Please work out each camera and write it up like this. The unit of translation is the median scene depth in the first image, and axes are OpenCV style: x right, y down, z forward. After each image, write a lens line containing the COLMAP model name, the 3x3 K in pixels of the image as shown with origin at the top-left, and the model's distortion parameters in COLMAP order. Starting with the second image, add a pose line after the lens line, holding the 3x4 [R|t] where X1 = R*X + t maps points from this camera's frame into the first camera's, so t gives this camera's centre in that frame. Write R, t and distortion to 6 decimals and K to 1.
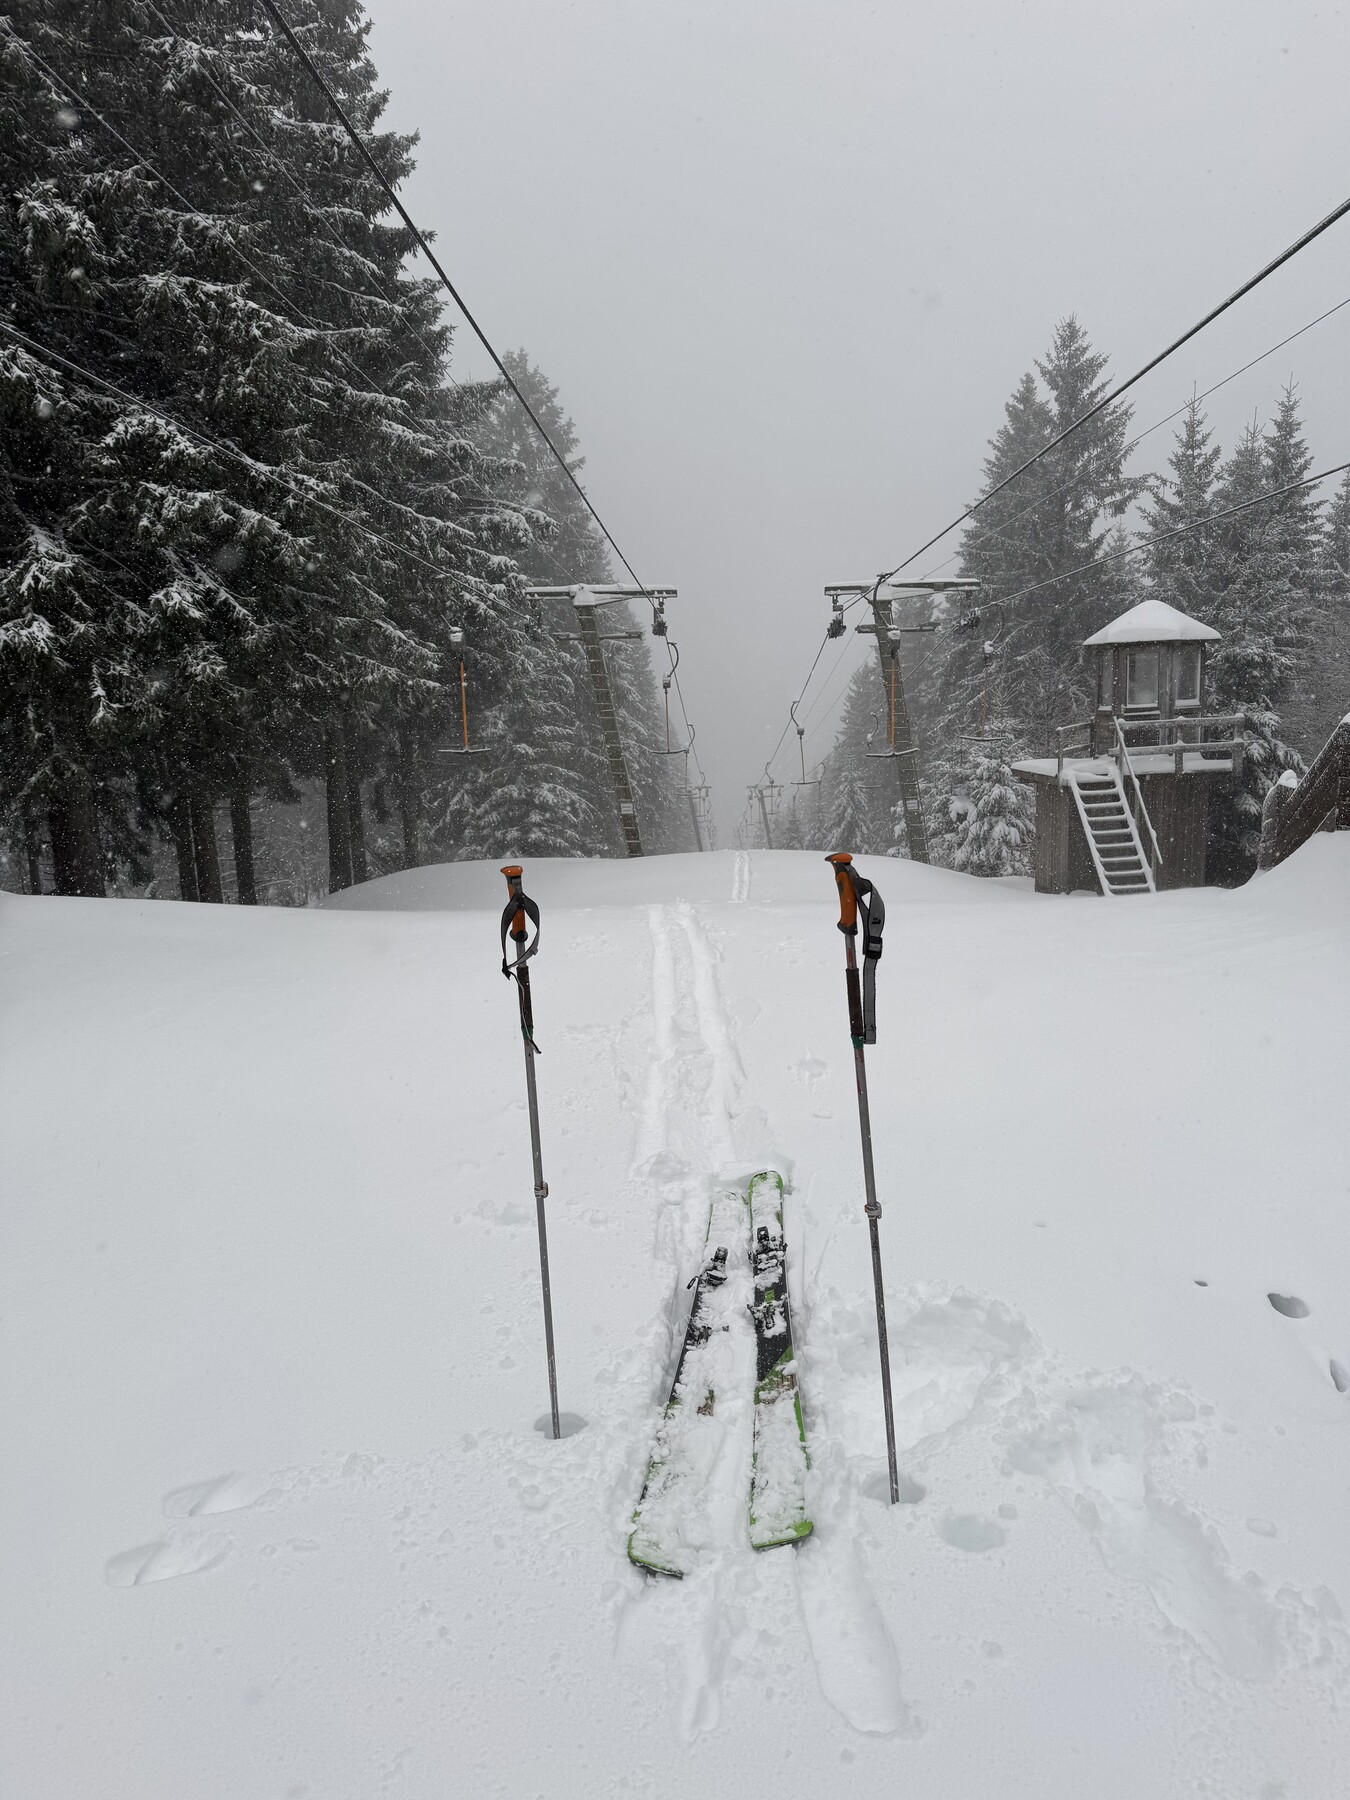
lens RADIAL K [[1263.1, 0, 675.9], [0, 1263.1, 918.2], [0, 0, 1]] dist [0.010302, -0.018132]
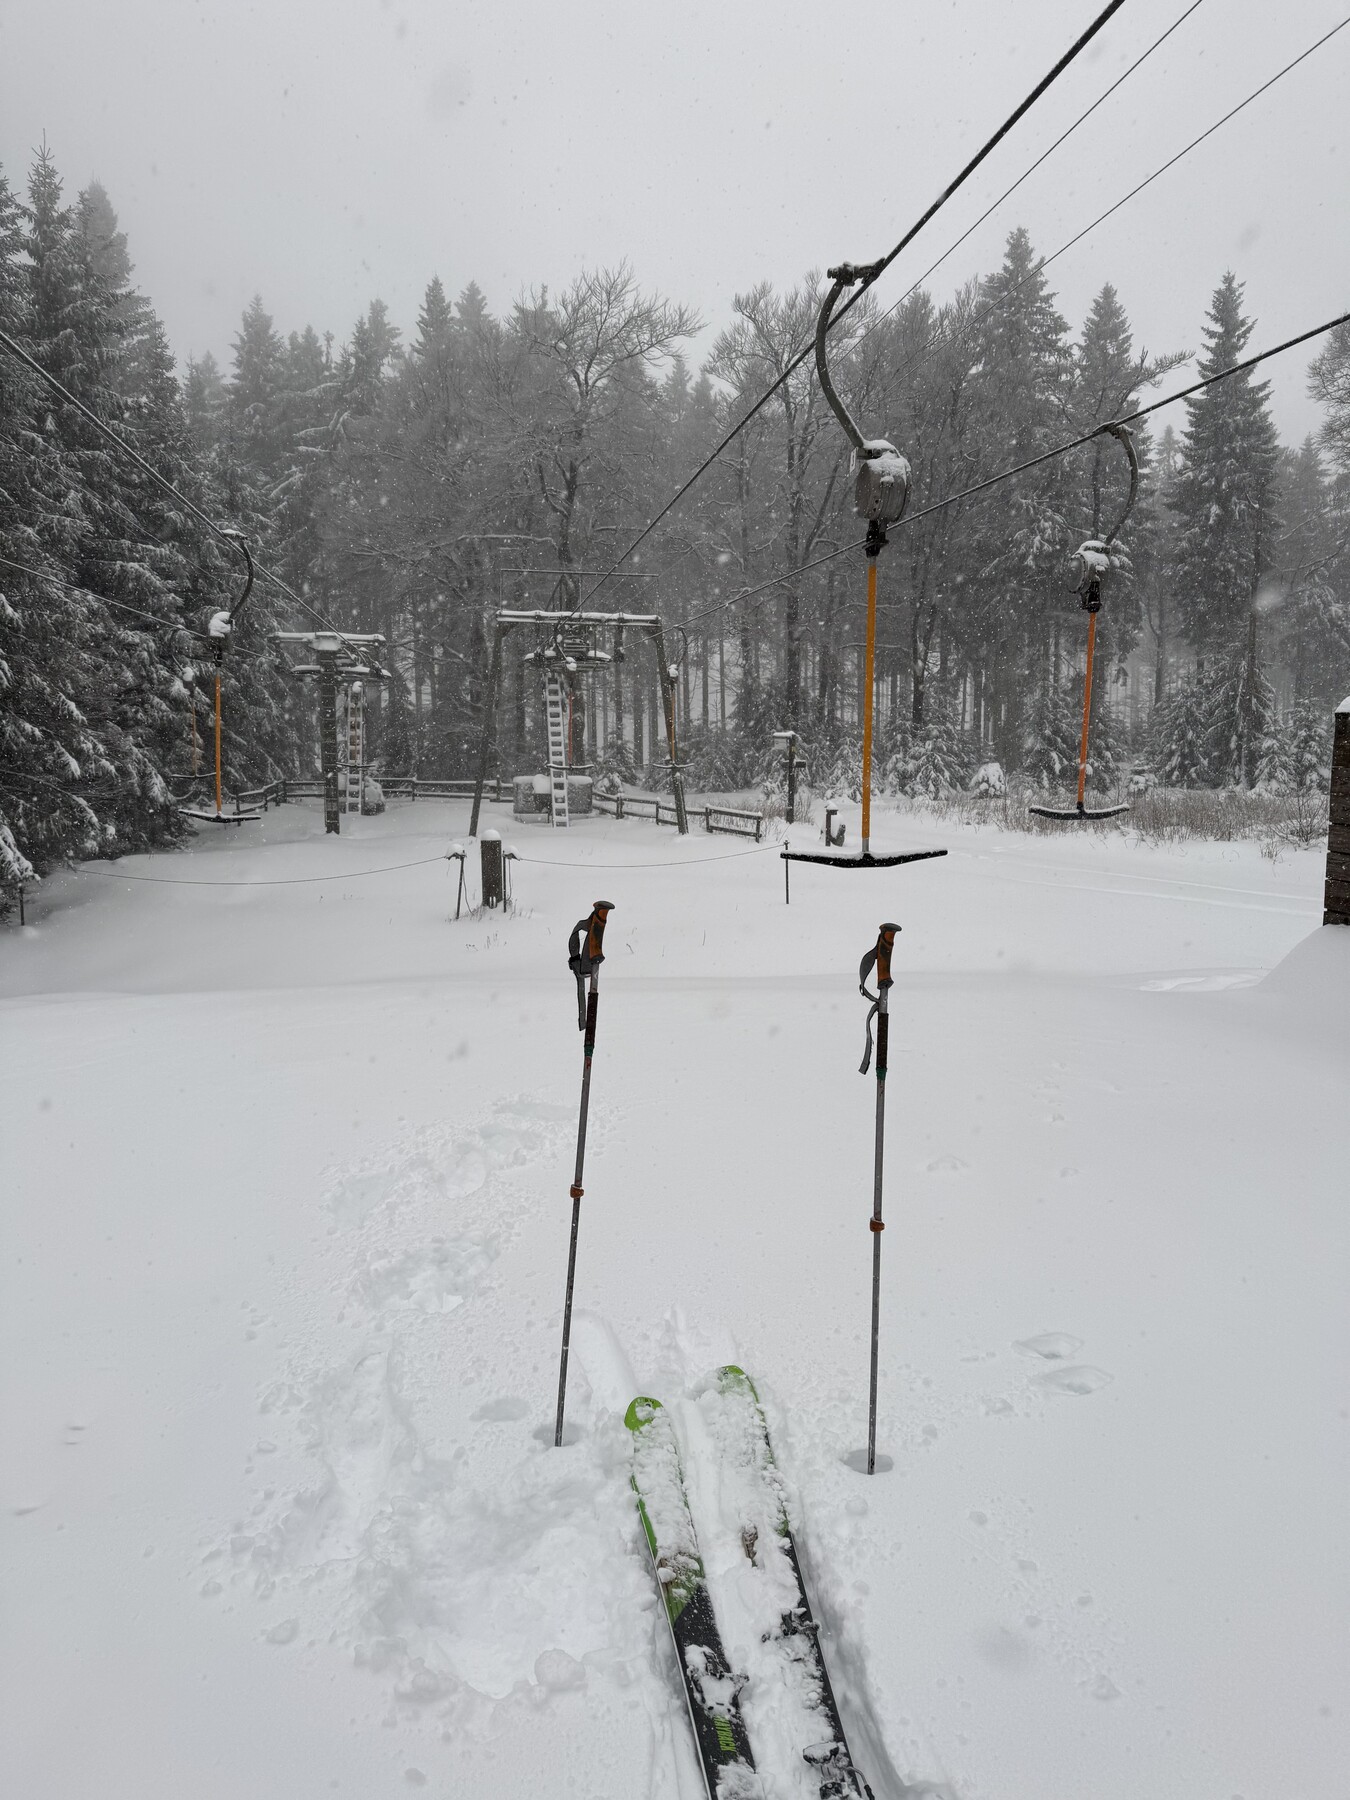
lens RADIAL K [[1263.1, 0, 673.0], [0, 1263.1, 897.9], [0, 0, 1]] dist [0.010302, -0.018132]
pose [[-0.980359, 0.038607, -0.193406, 0.238364], [-0.016394, 0.961307, 0.274991, -0.317782], [0.196539, 0.272761, -0.941793, 1.719274]]
